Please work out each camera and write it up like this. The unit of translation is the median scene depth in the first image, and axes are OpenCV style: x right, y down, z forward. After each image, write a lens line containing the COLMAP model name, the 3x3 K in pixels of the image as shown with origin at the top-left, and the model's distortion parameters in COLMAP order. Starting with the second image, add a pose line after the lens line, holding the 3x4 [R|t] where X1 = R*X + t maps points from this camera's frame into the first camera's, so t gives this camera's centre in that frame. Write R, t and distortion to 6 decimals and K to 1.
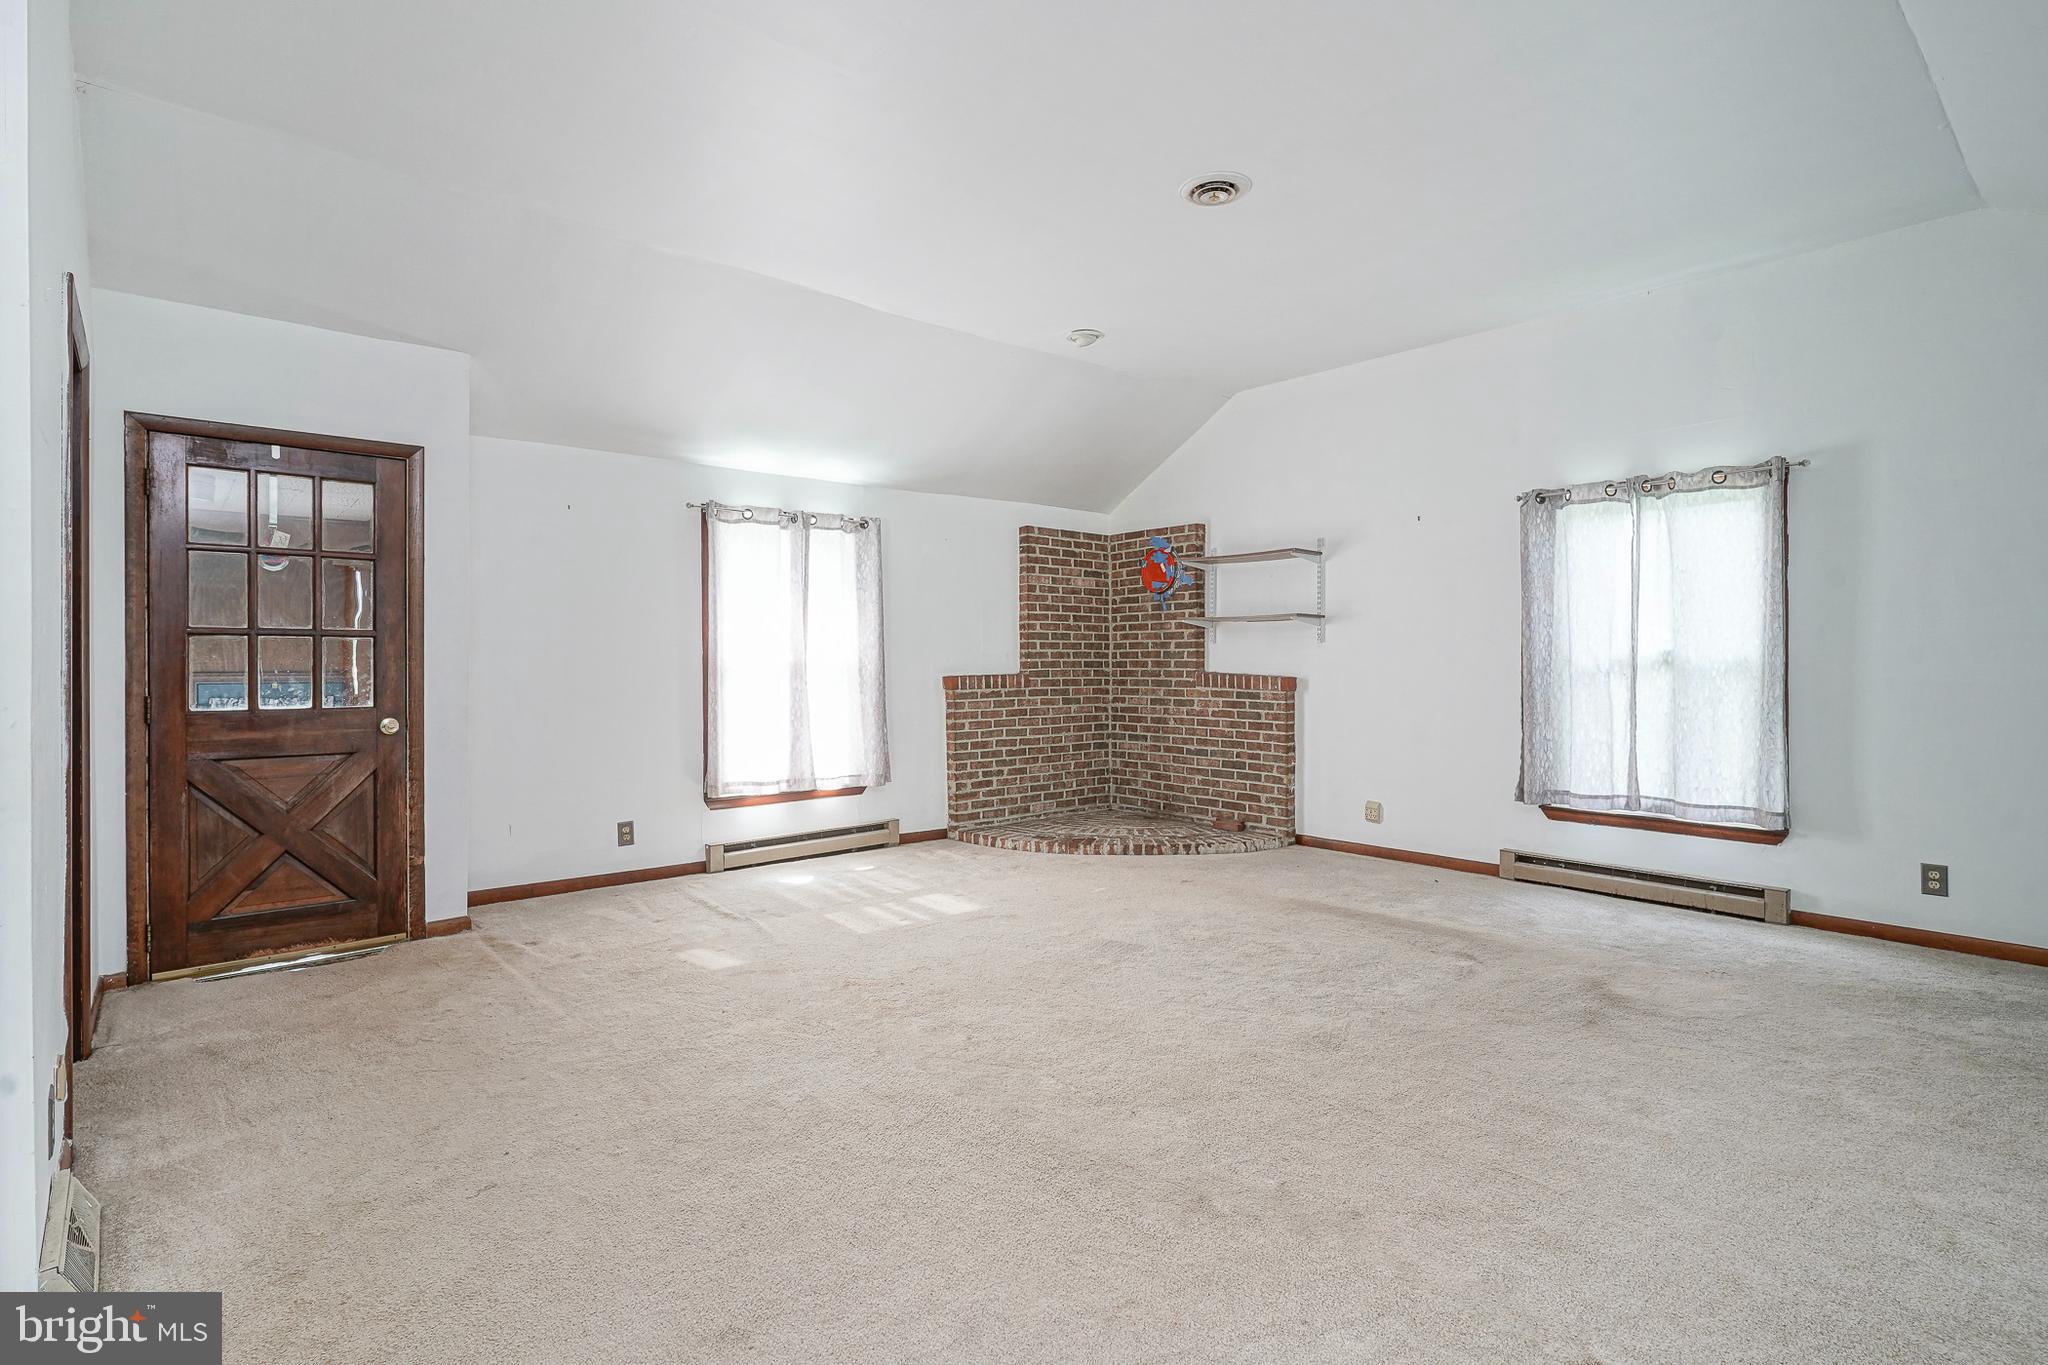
lens RADIAL K [[992.4, 0, 1040.2], [0, 992.4, 663.1], [0, 0, 1]] dist [-0.005296, 0.002332]
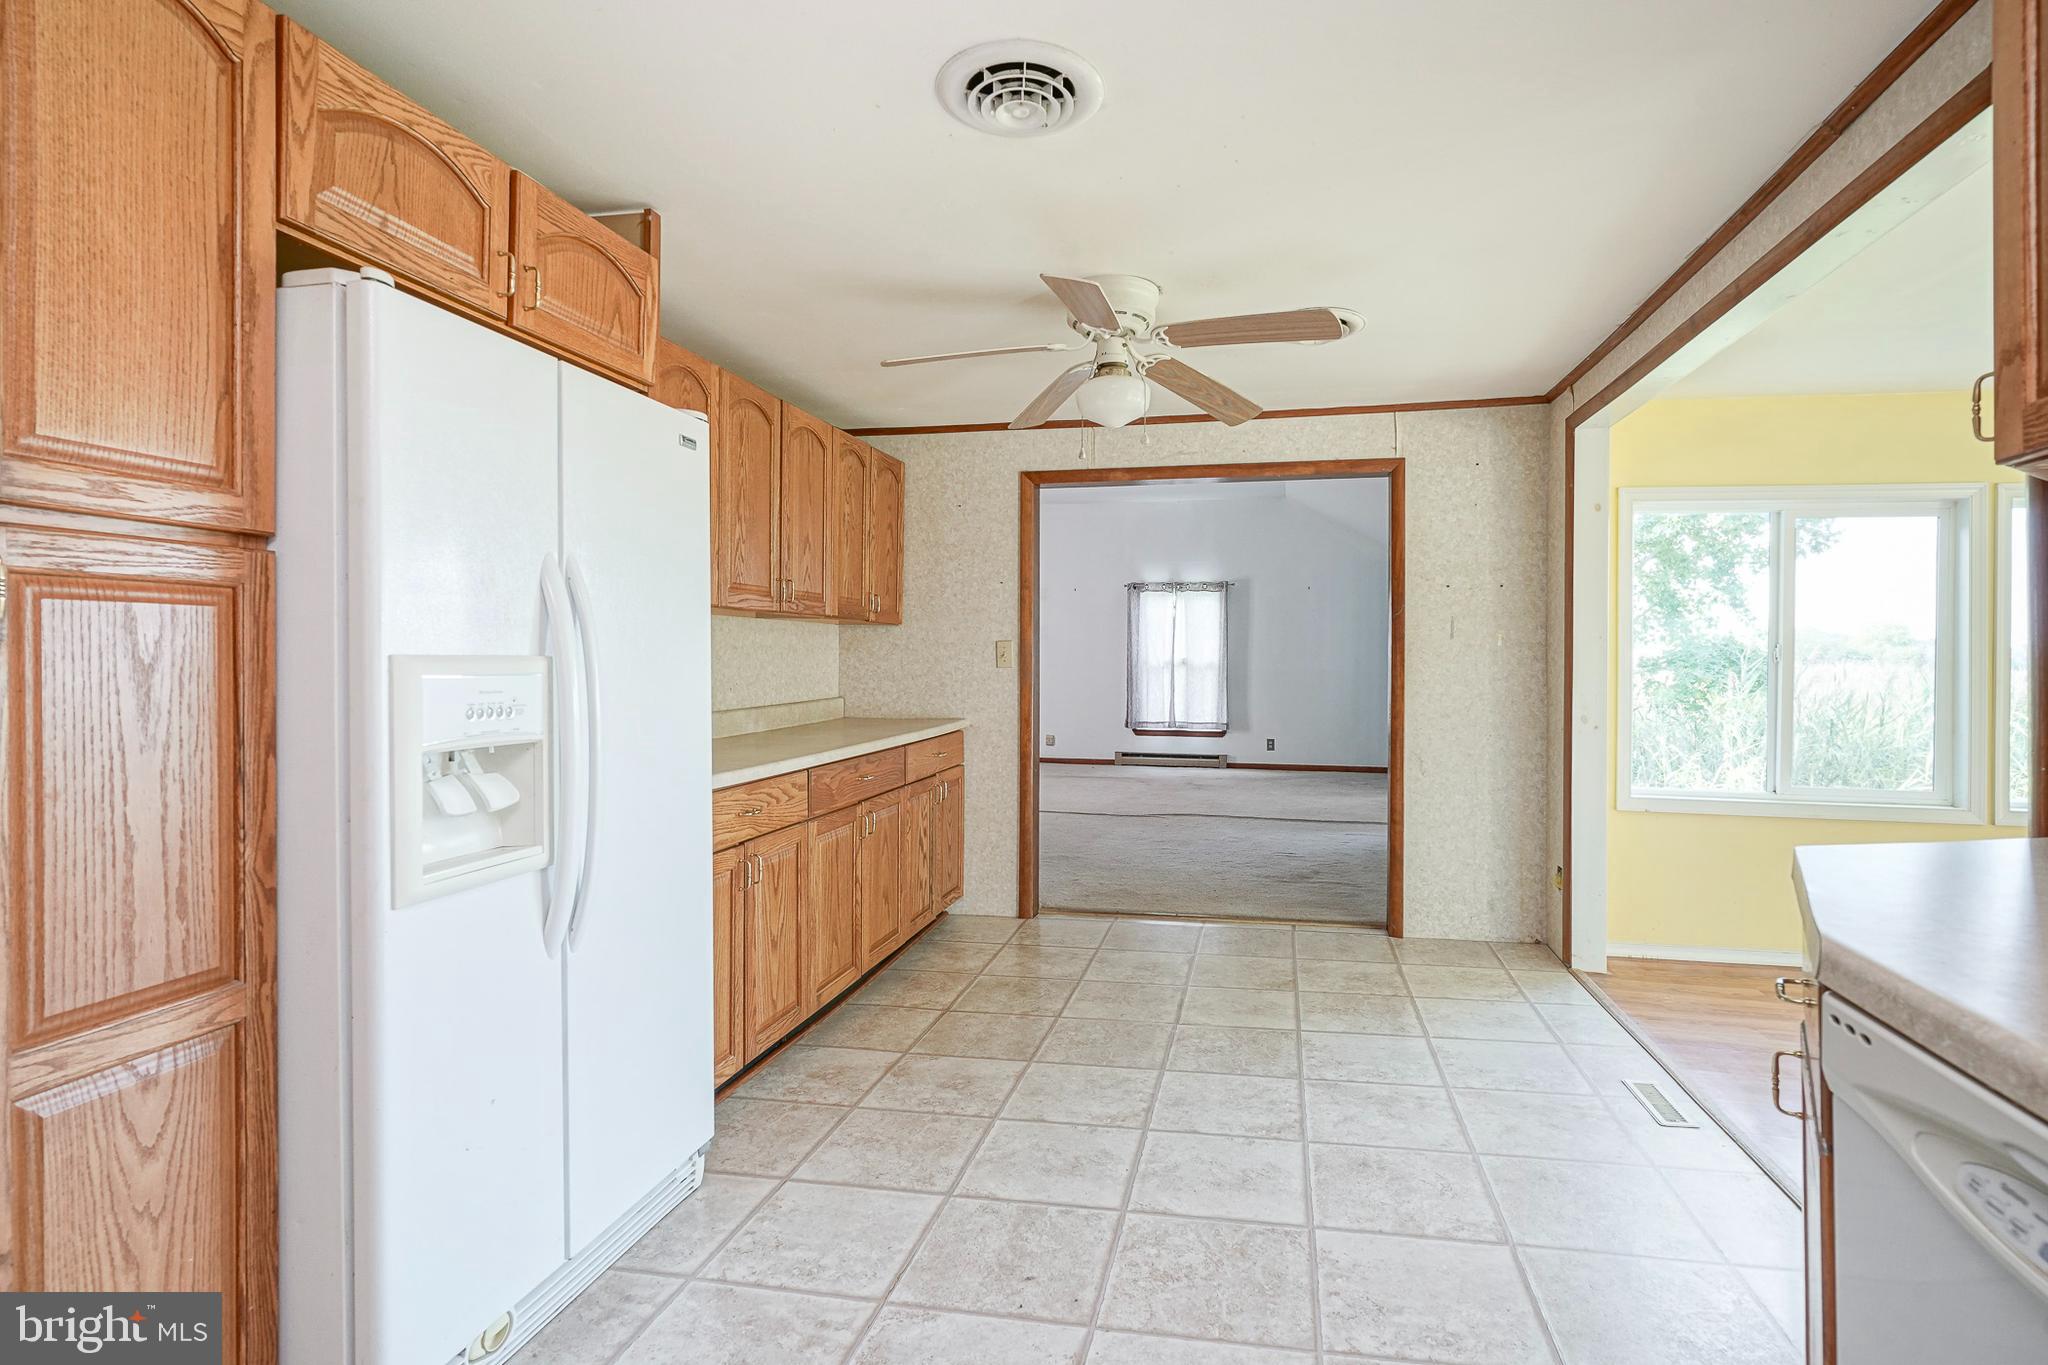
lens RADIAL K [[1042.3, 0, 1094.6], [0, 1042.3, 674.6], [0, 0, 1]] dist [-0.006347, 0.002504]
pose [[0.782995, 0.000043, 0.622028, -0.902318], [-0.004555, 0.999974, 0.005664, 0.011612], [-0.622011, -0.007268, 0.782975, -0.670266]]
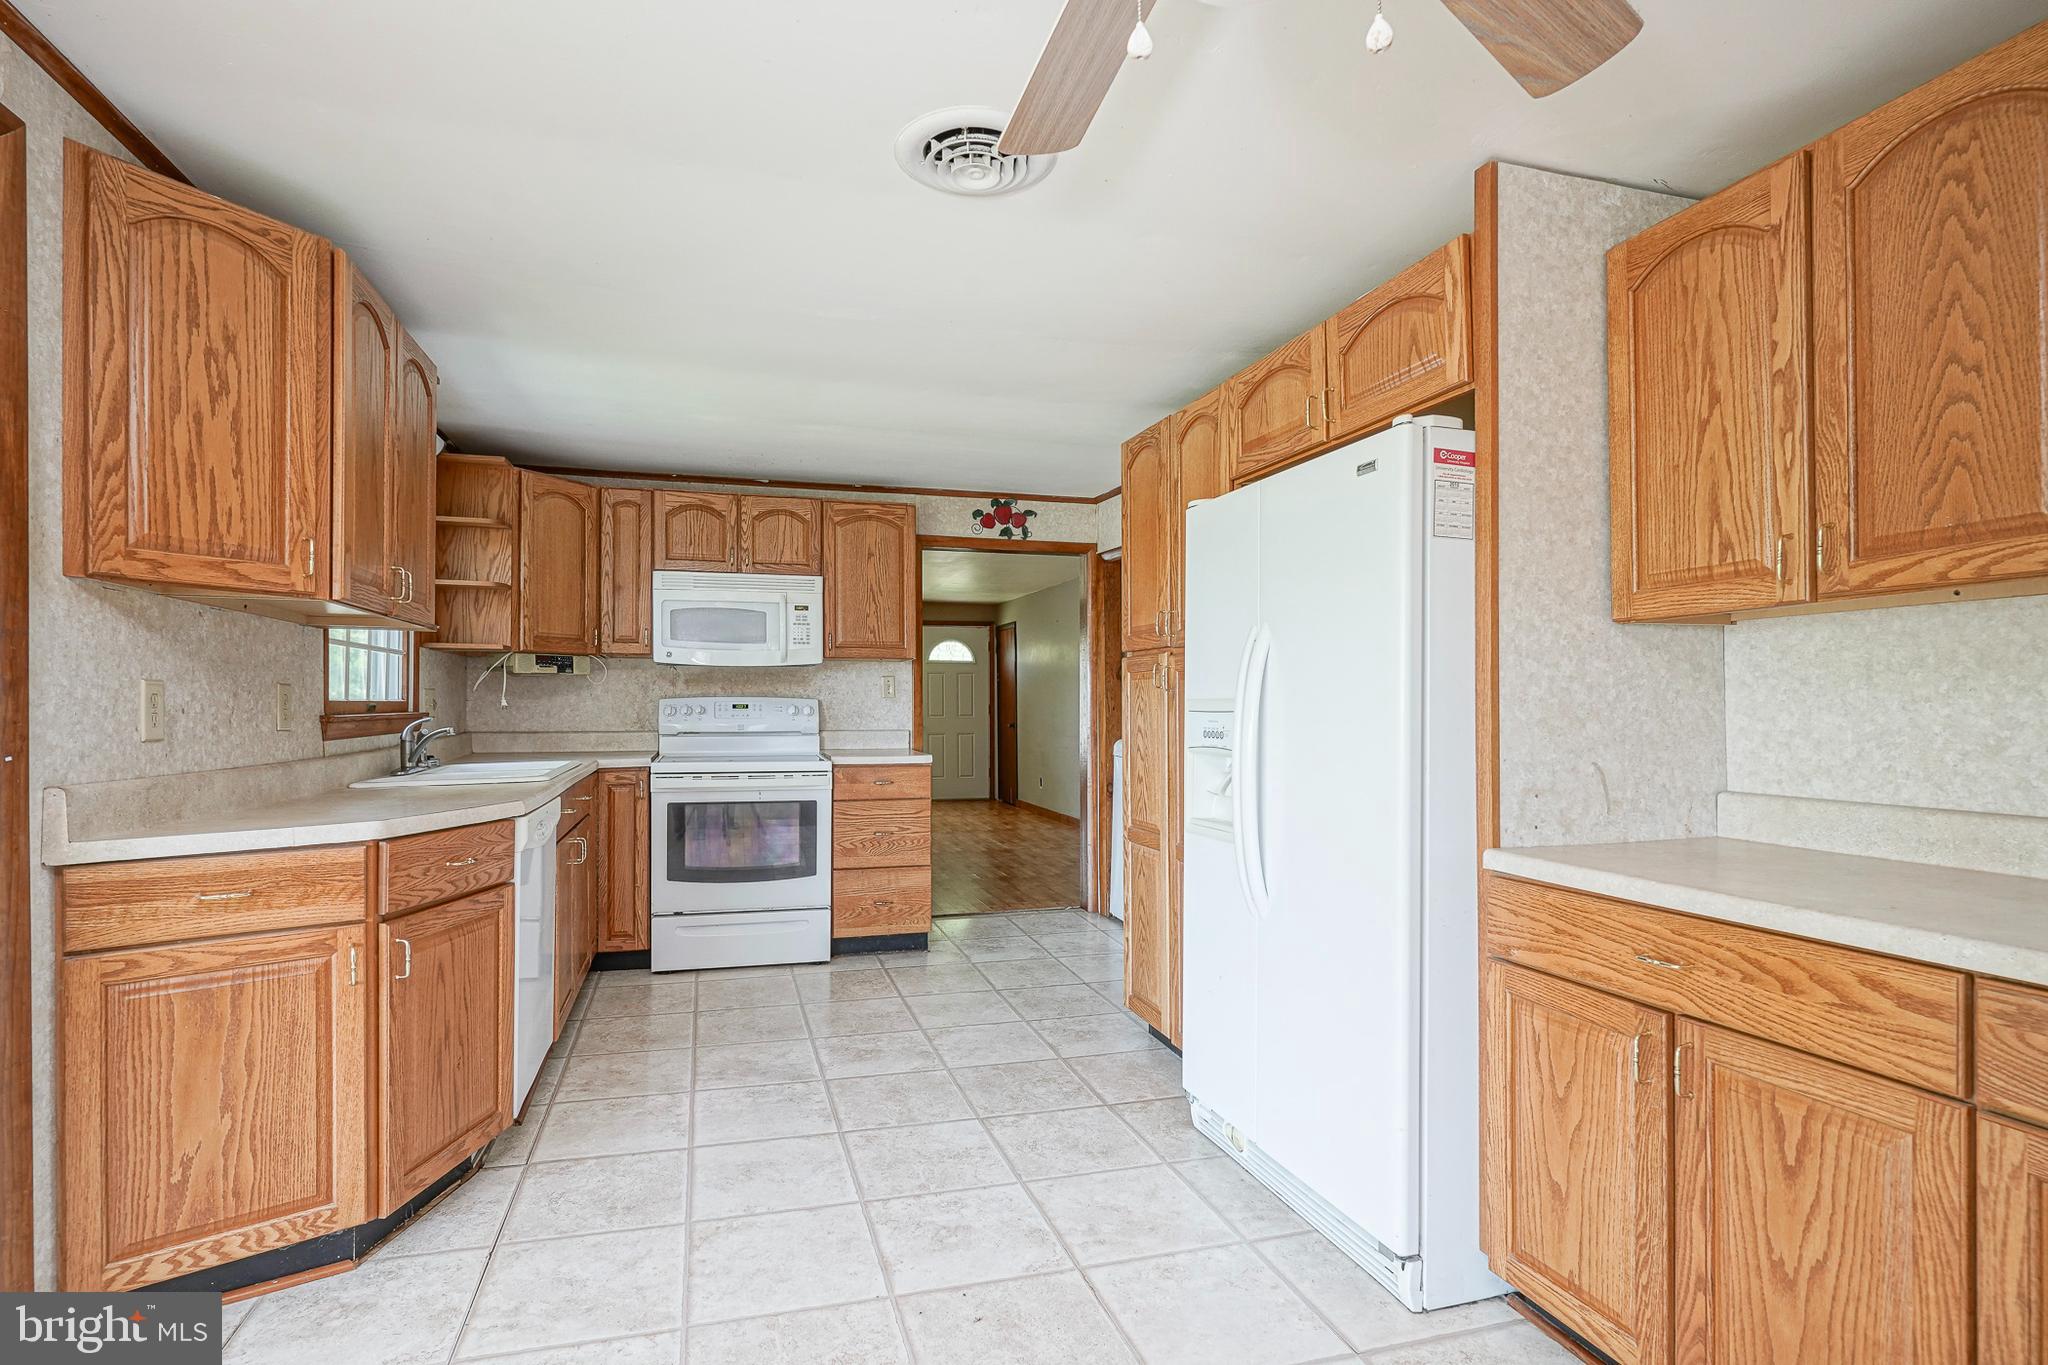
lens RADIAL K [[992.4, 0, 1011.4], [0, 992.4, 702.9], [0, 0, 1]] dist [-0.005296, 0.002332]
pose [[-0.415913, 0.005521, -0.909388, -0.366801], [0.000671, 0.999983, 0.005764, 0.008063], [0.909404, 0.001788, -0.415909, -0.200771]]
